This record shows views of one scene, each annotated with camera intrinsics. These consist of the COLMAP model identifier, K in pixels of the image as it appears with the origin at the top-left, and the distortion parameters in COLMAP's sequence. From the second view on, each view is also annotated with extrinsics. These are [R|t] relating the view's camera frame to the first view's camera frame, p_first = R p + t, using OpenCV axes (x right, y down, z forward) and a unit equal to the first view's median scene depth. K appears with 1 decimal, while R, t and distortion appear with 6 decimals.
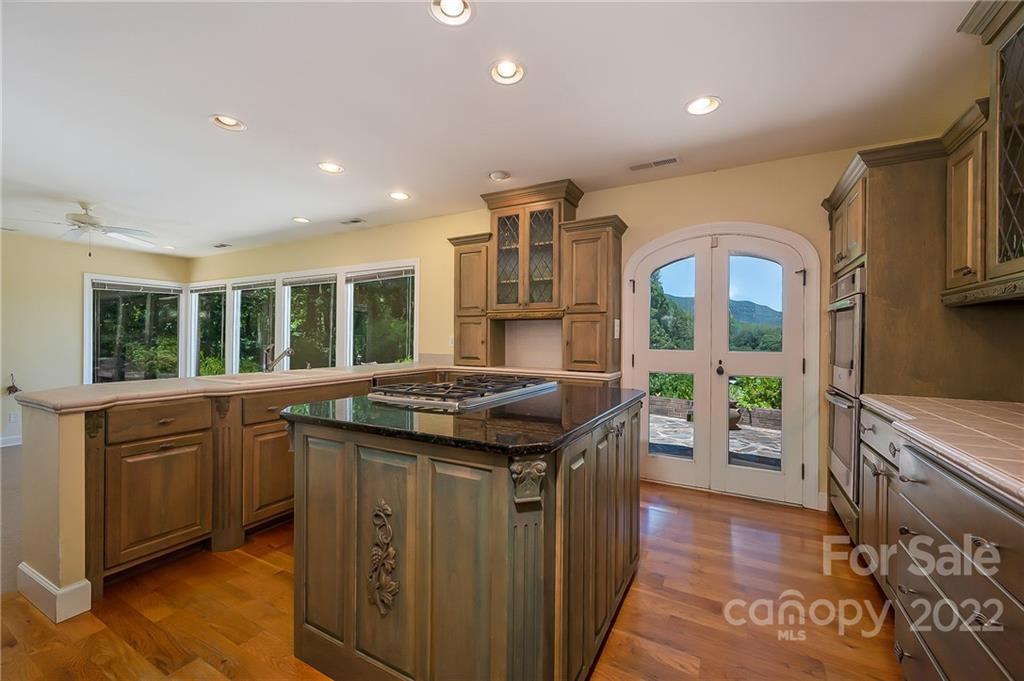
lens RADIAL K [[407.2, 0, 514.3], [0, 407.2, 339.1], [0, 0, 1]] dist [0.000051, 0.000307]
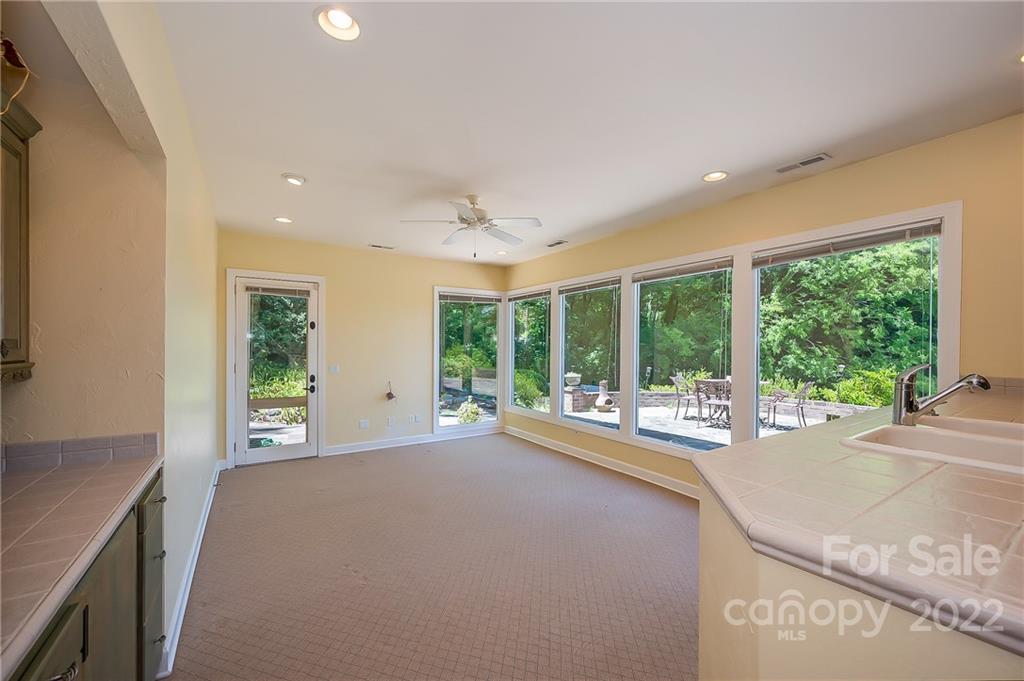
lens RADIAL K [[407.2, 0, 507.1], [0, 407.2, 345.0], [0, 0, 1]] dist [0.000051, 0.000307]
pose [[0.872510, -0.002468, -0.488590, -0.353849], [-0.002278, 0.999956, -0.009118, -0.001515], [0.488591, 0.009069, 0.872466, 0.168210]]
